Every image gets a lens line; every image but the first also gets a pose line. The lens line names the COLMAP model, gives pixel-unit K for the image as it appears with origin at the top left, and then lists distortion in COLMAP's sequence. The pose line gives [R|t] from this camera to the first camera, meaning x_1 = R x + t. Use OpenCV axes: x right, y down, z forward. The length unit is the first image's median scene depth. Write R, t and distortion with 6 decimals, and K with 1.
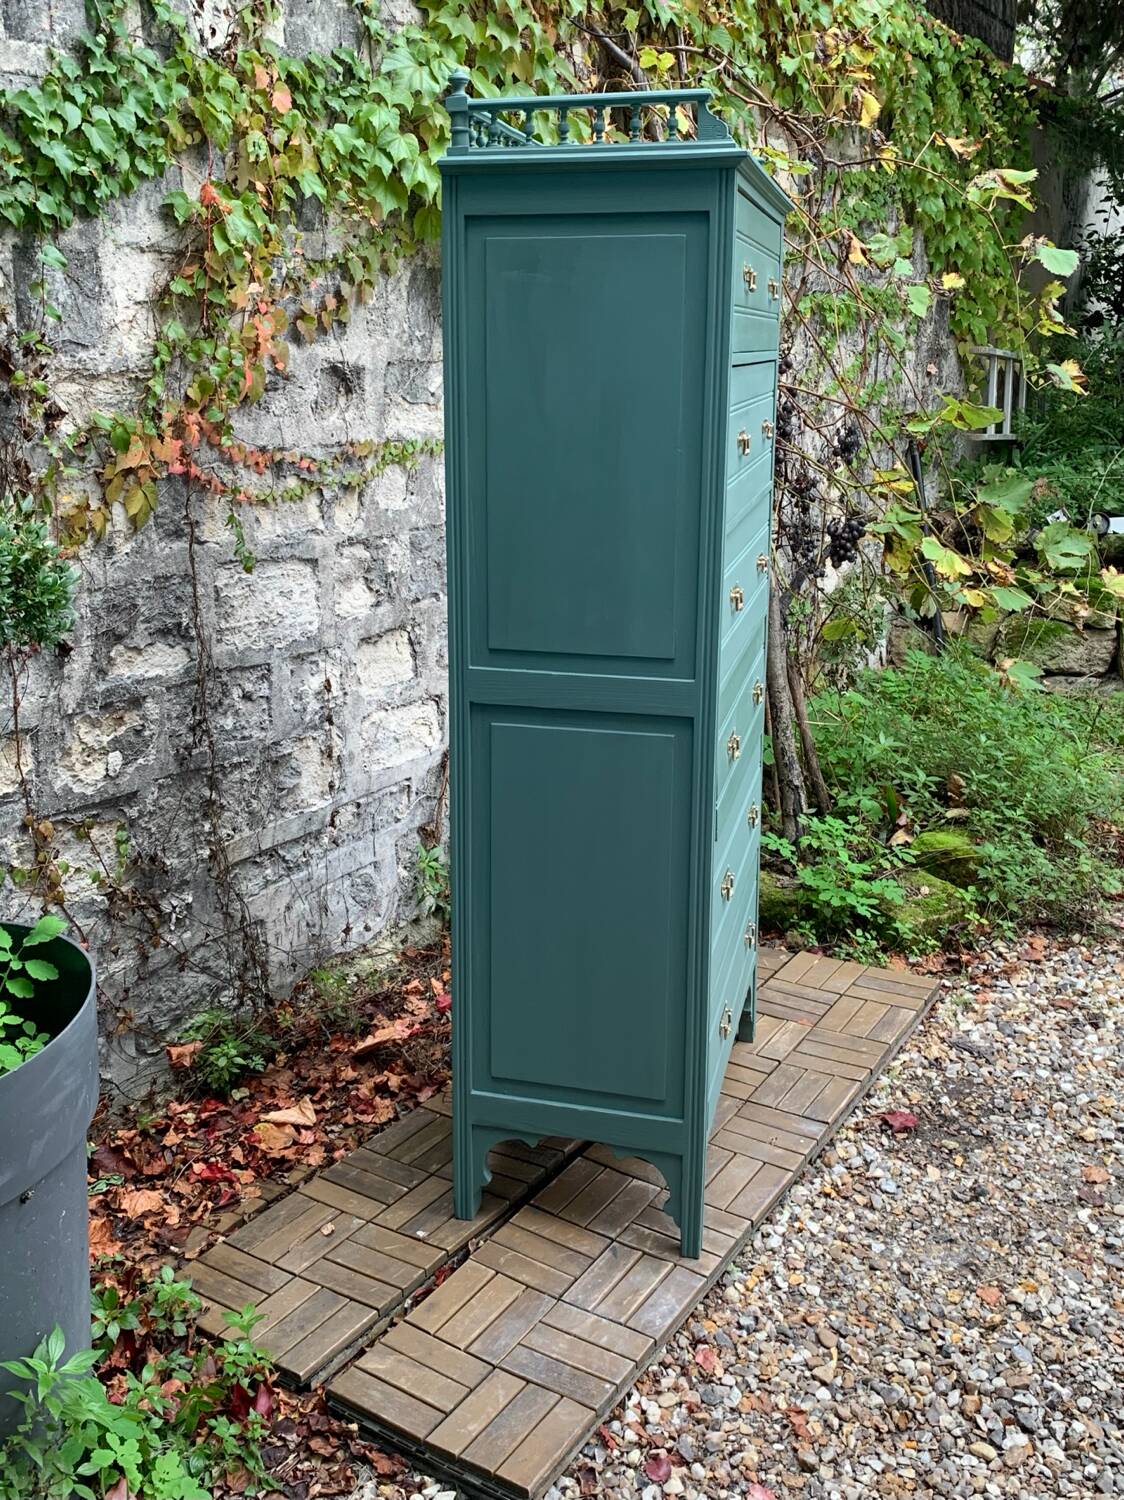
lens RADIAL K [[1398.2, 0, 555.4], [0, 1398.2, 657.8], [0, 0, 1]] dist [0.042403, -0.106353]
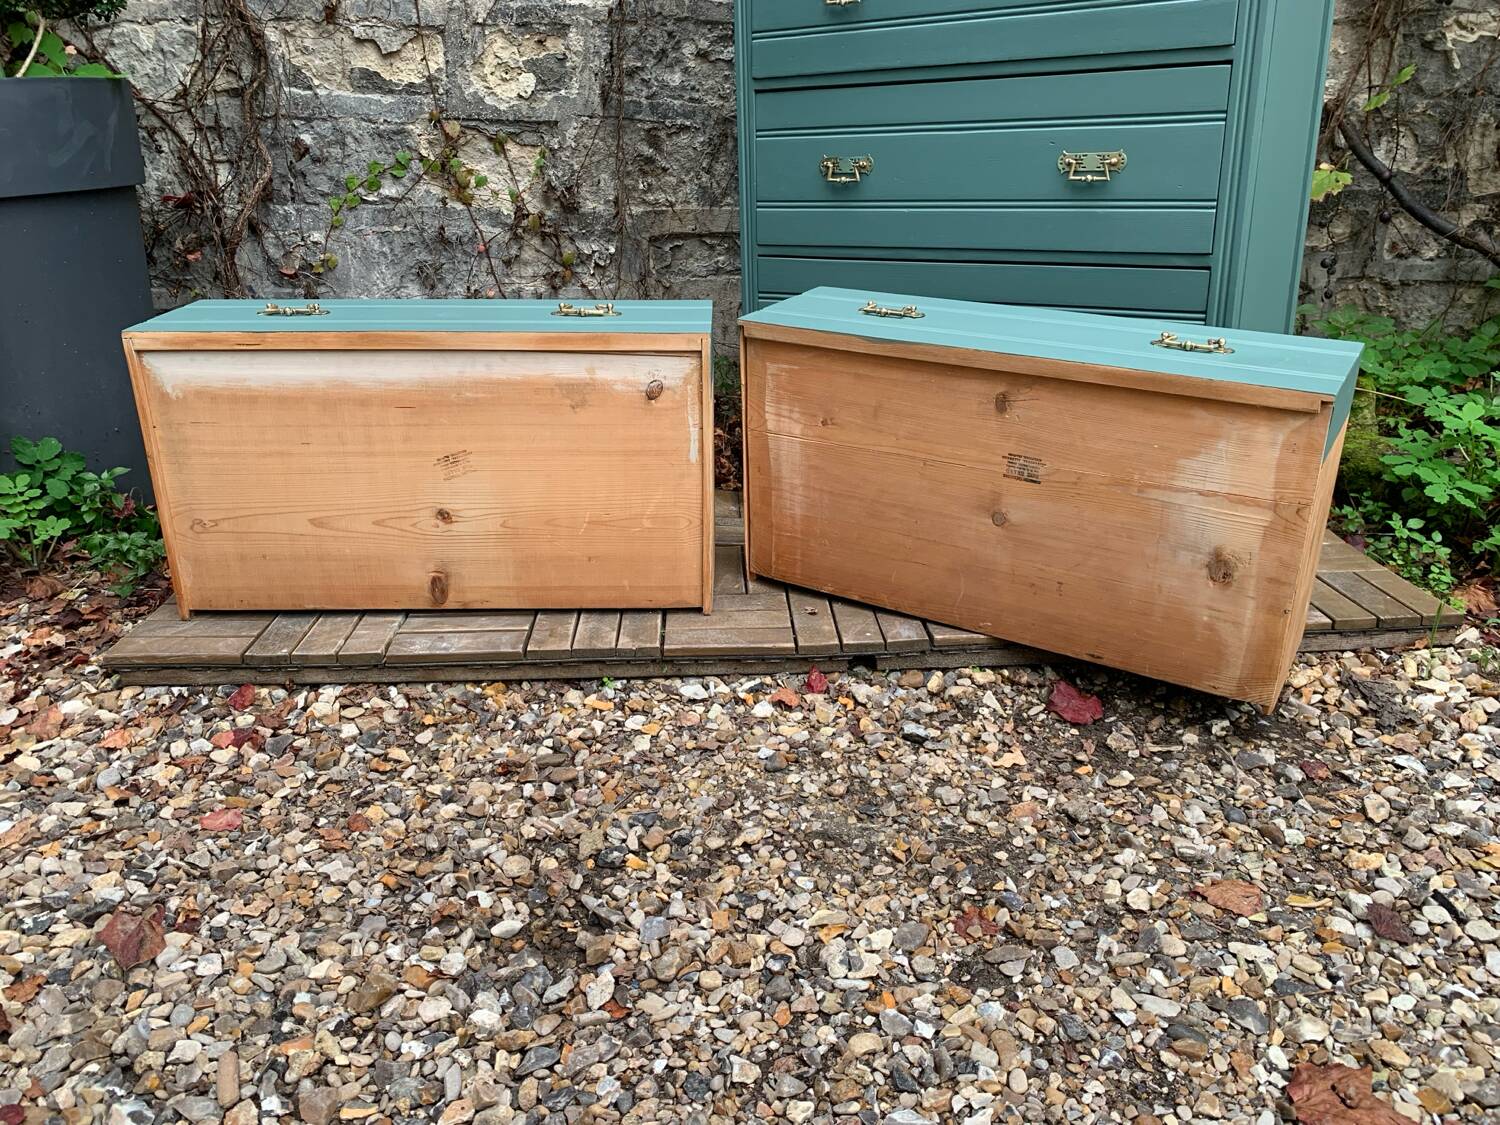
lens RADIAL K [[1140.5, 0, 755.8], [0, 1140.5, 554.1], [0, 0, 1]] dist [0.031659, -0.037308]
pose [[0.570686, 0.291182, -0.767809, 0.547291], [-0.173895, 0.956668, 0.233554, 0.177710], [0.802545, 0.000232, 0.596592, 0.594356]]
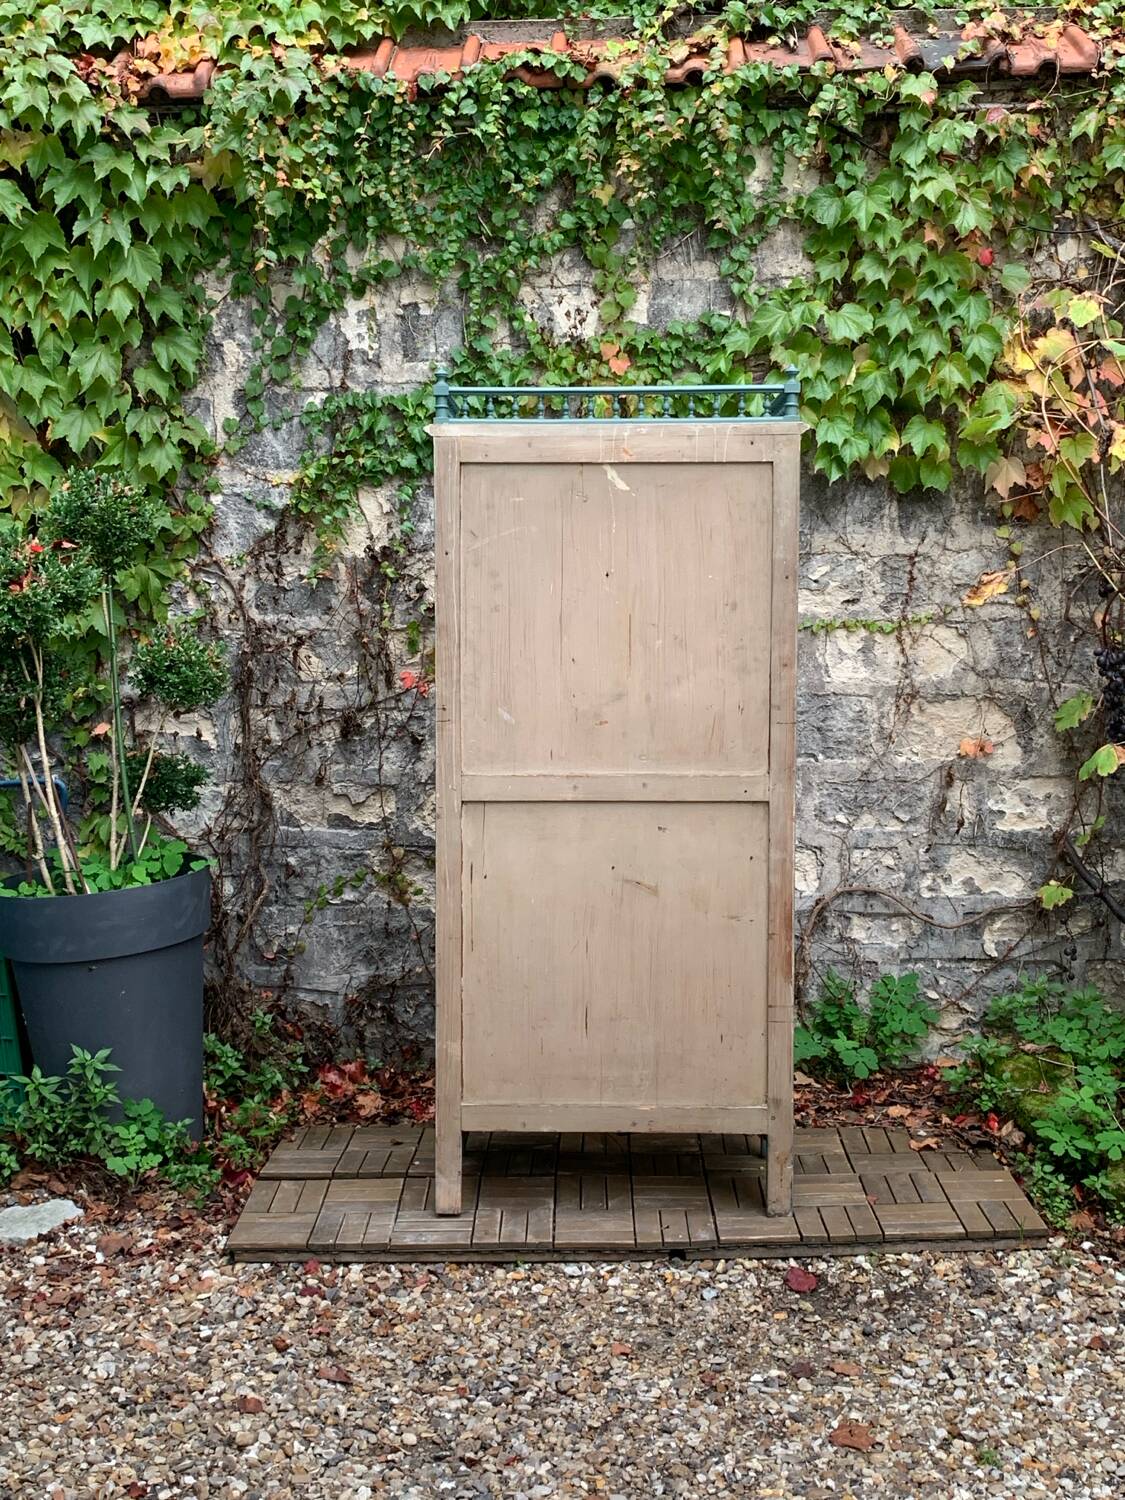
lens RADIAL K [[1738.1, 0, 566.0], [0, 1738.1, 736.2], [0, 0, 1]] dist [0.195451, -0.646043]
pose [[0.525141, 0.098099, -0.845343, 1.248314], [-0.170658, 0.985295, 0.008324, -0.048835], [0.833729, 0.139893, 0.534160, 0.099247]]
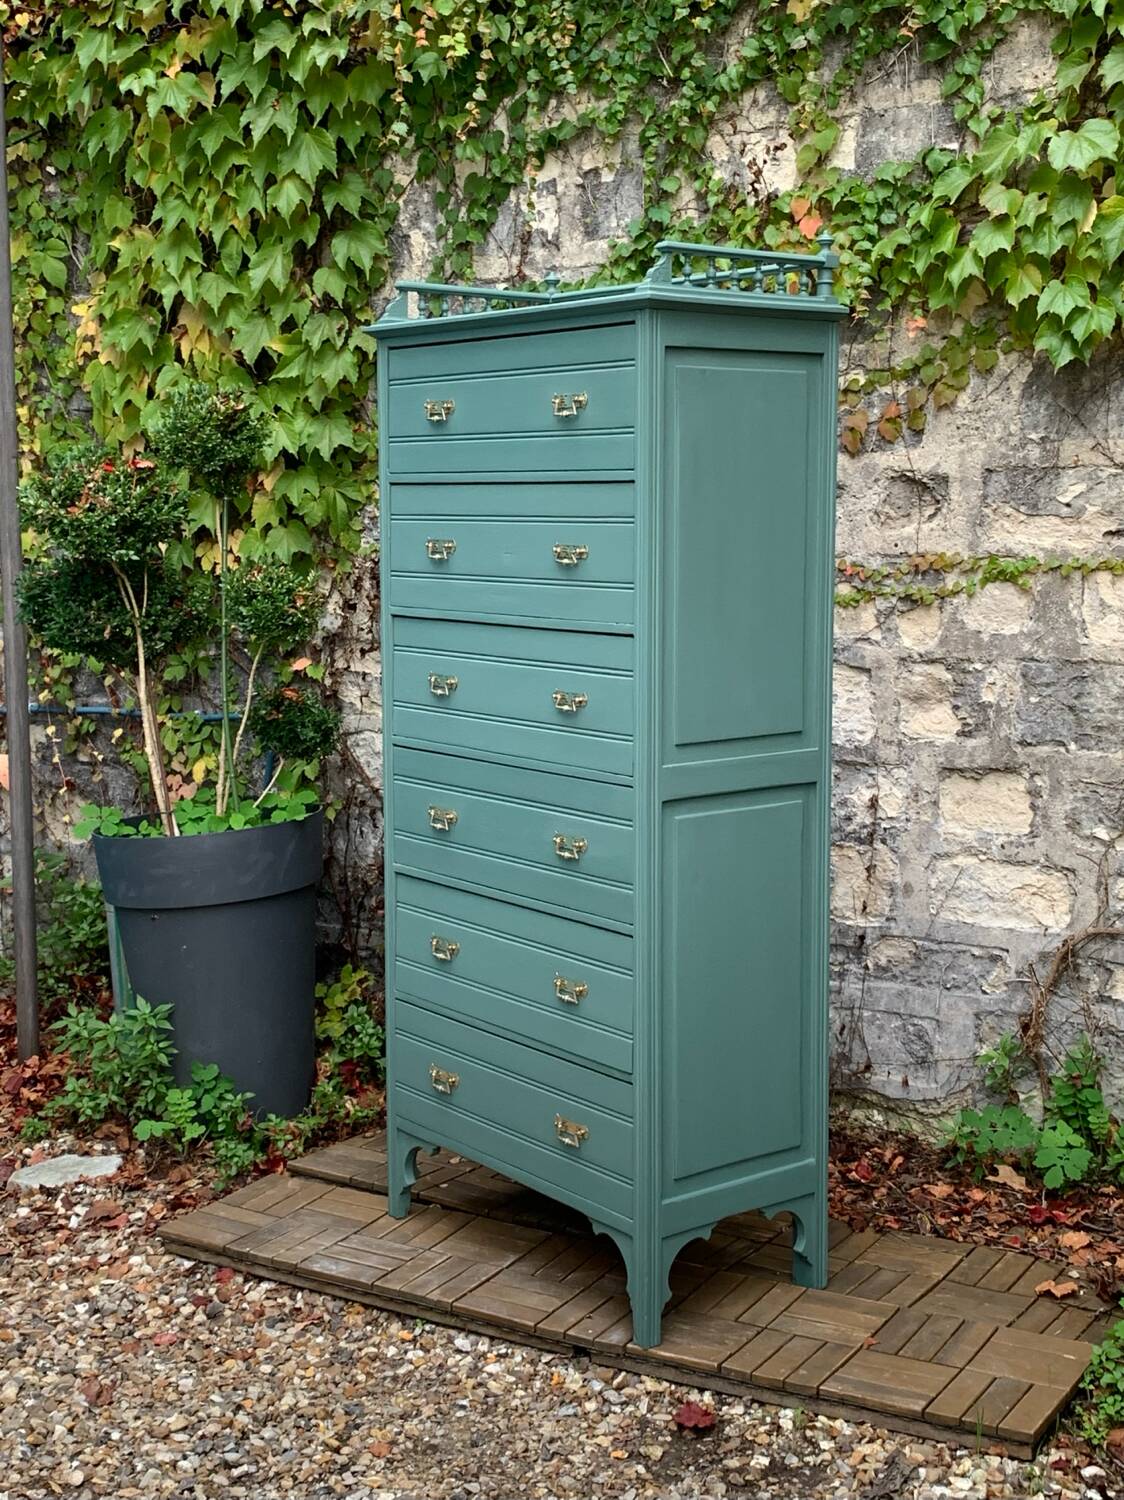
lens RADIAL K [[1974.9, 0, 555.6], [0, 1974.9, 735.4], [0, 0, 1]] dist [0.177528, -0.565022]
pose [[0.008528, 0.139303, -0.990213, 1.347869], [-0.189773, 0.972479, 0.135173, -0.191485], [0.981791, 0.186763, 0.034729, 0.830464]]
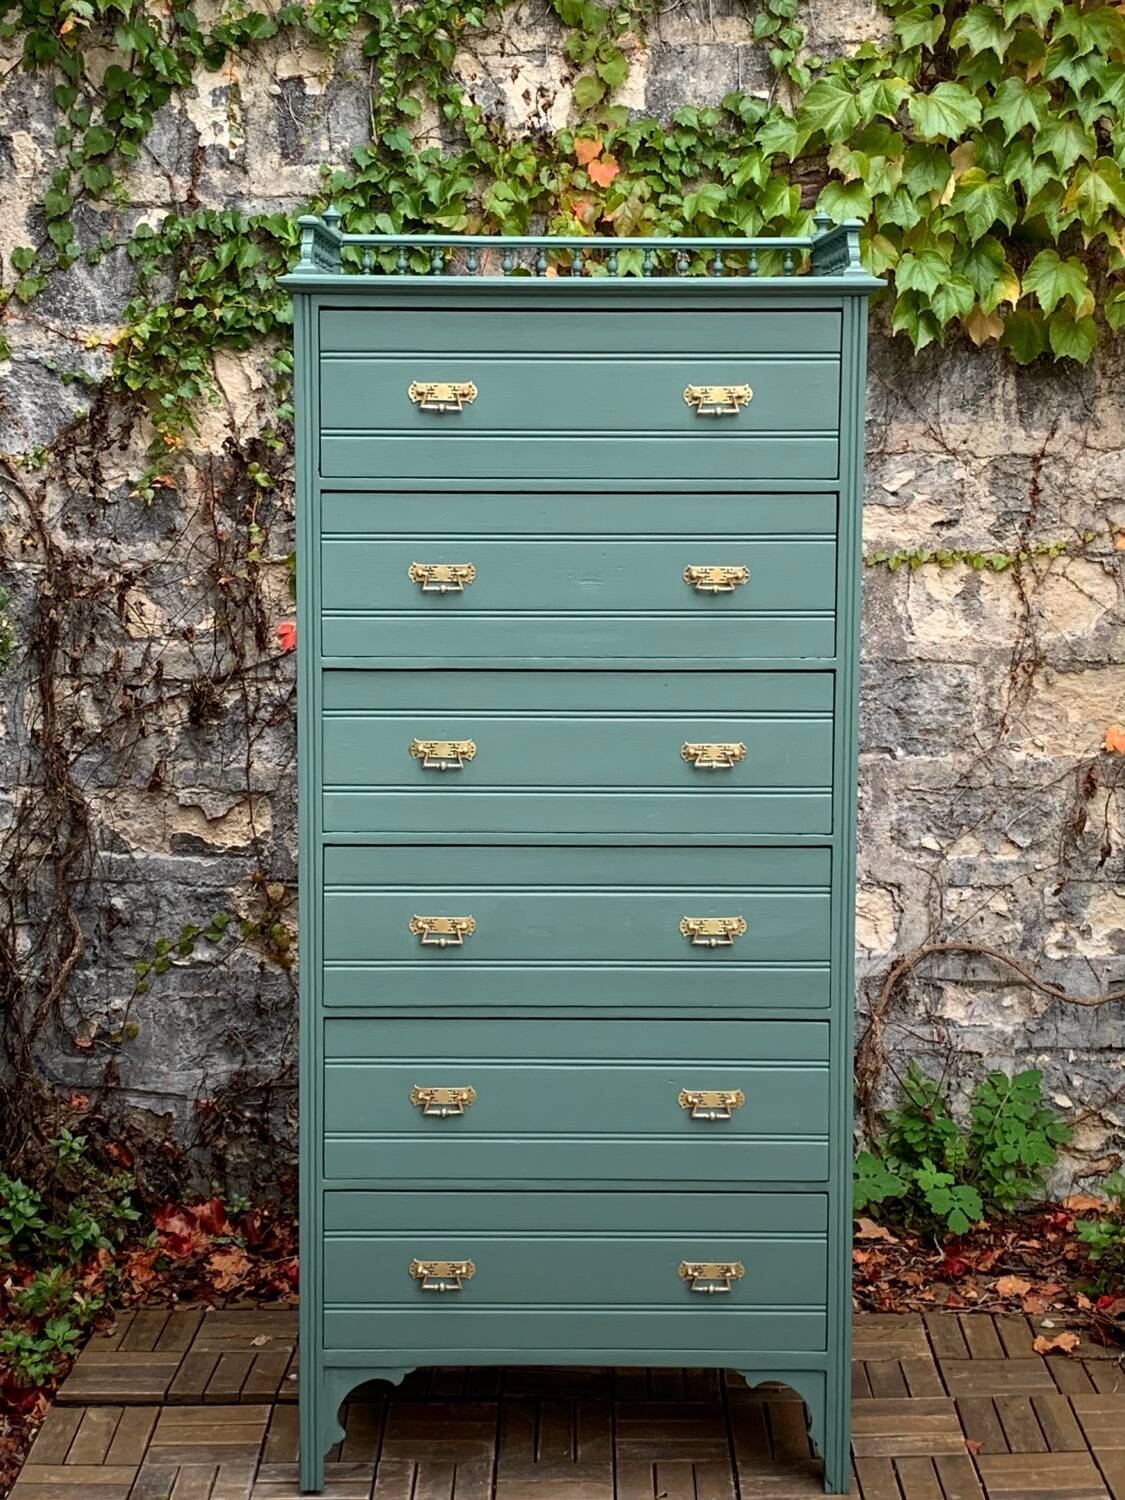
lens RADIAL K [[2335.3, 0, 569.5], [0, 2335.3, 664.2], [0, 0, 1]] dist [0.190350, -0.624965]
pose [[0.529731, 0.116322, -0.840151, 1.115281], [-0.173414, 0.984480, 0.026964, -0.120513], [0.830248, 0.131410, 0.541682, 0.194621]]
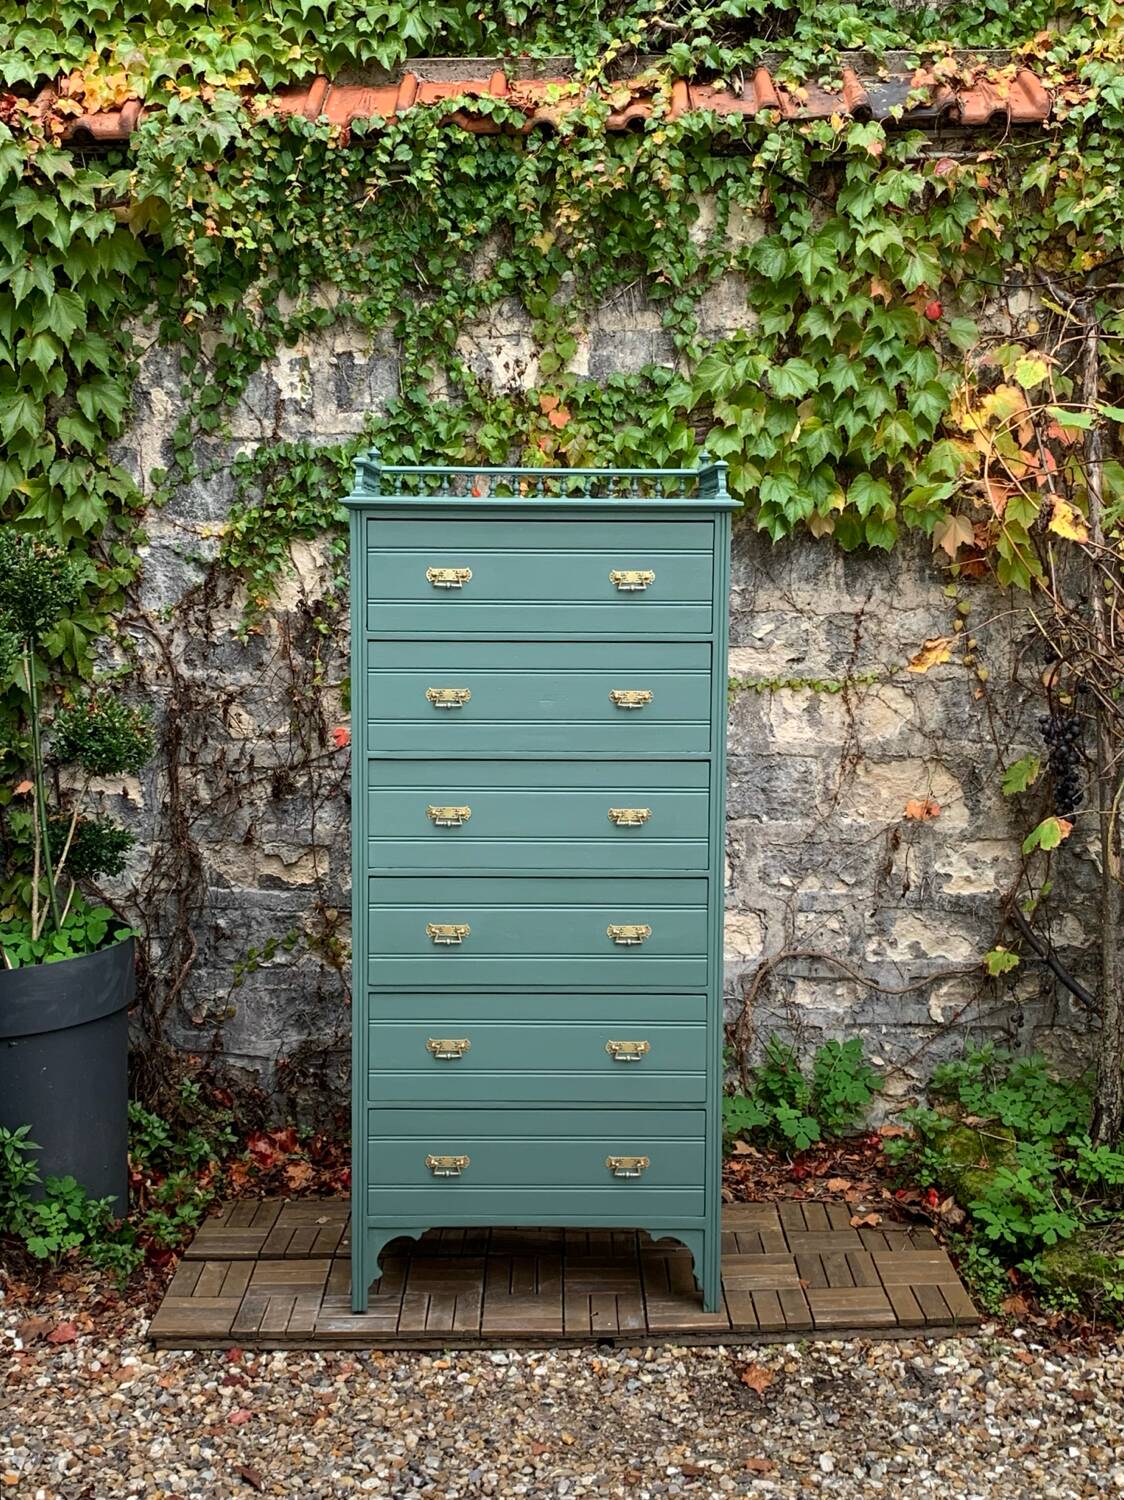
lens RADIAL K [[1839.0, 0, 562.0], [0, 1839.0, 750.0], [0, 0, 1]] dist [0.210266, -0.730955]
pose [[0.536650, 0.112577, -0.836262, 1.303508], [-0.174915, 0.984375, 0.020269, -0.125459], [0.825477, 0.135397, 0.547956, 0.085601]]
